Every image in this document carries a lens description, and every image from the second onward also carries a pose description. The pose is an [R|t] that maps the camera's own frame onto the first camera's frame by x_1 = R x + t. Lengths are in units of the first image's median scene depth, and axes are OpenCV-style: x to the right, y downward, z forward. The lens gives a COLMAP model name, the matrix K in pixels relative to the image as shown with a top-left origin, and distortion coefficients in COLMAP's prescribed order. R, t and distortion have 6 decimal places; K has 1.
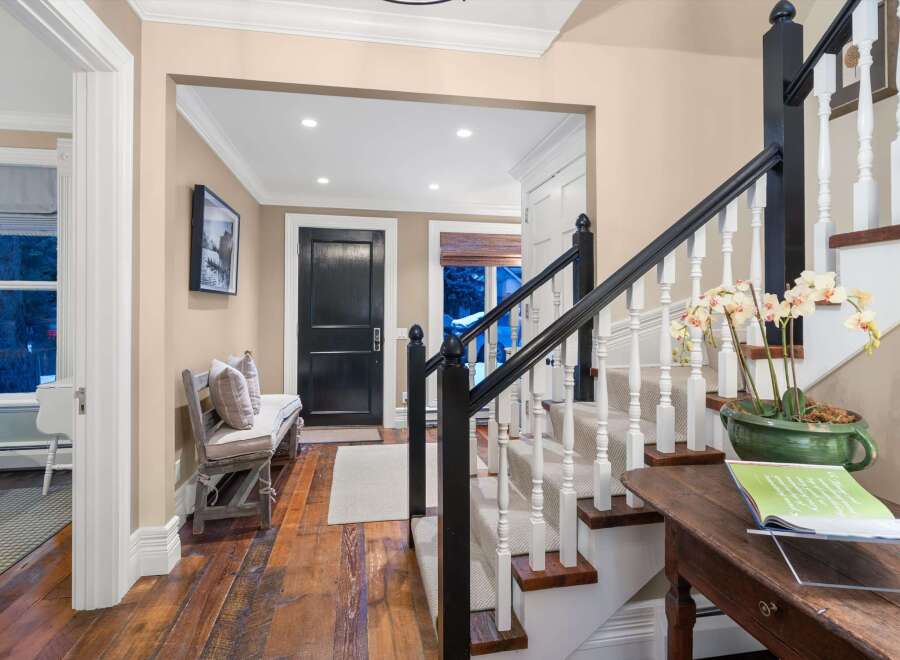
lens RADIAL K [[481.2, 0, 446.5], [0, 481.2, 314.0], [0, 0, 1]] dist [0.003365, 0.001087]
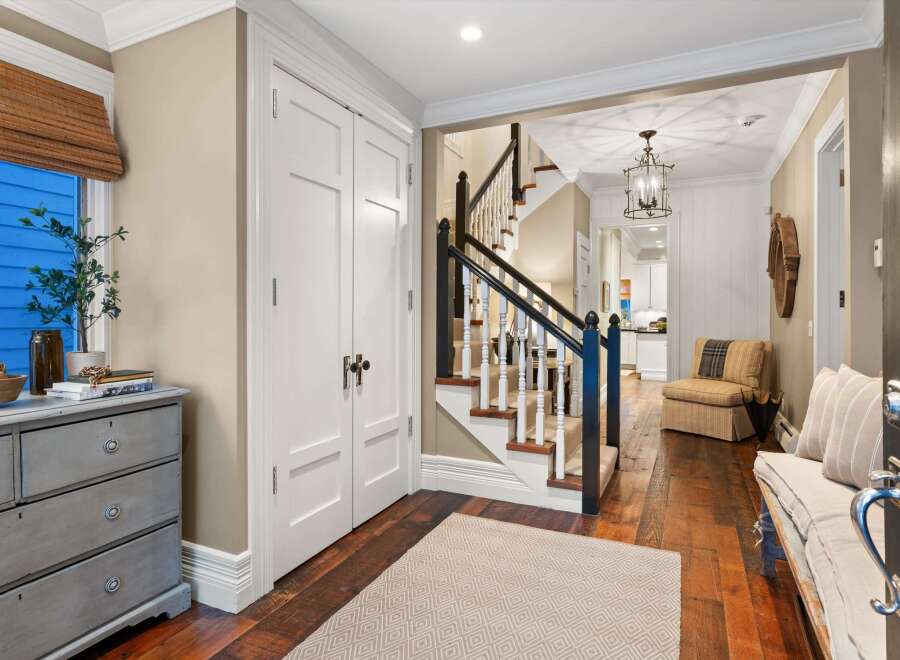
lens RADIAL K [[481.2, 0, 446.5], [0, 481.2, 314.0], [0, 0, 1]] dist [0.003365, 0.001087]
pose [[-0.796258, -0.005101, 0.604936, -0.443310], [-0.002769, 0.999985, 0.004788, 0.020580], [-0.604951, 0.002138, -0.796260, 1.982863]]
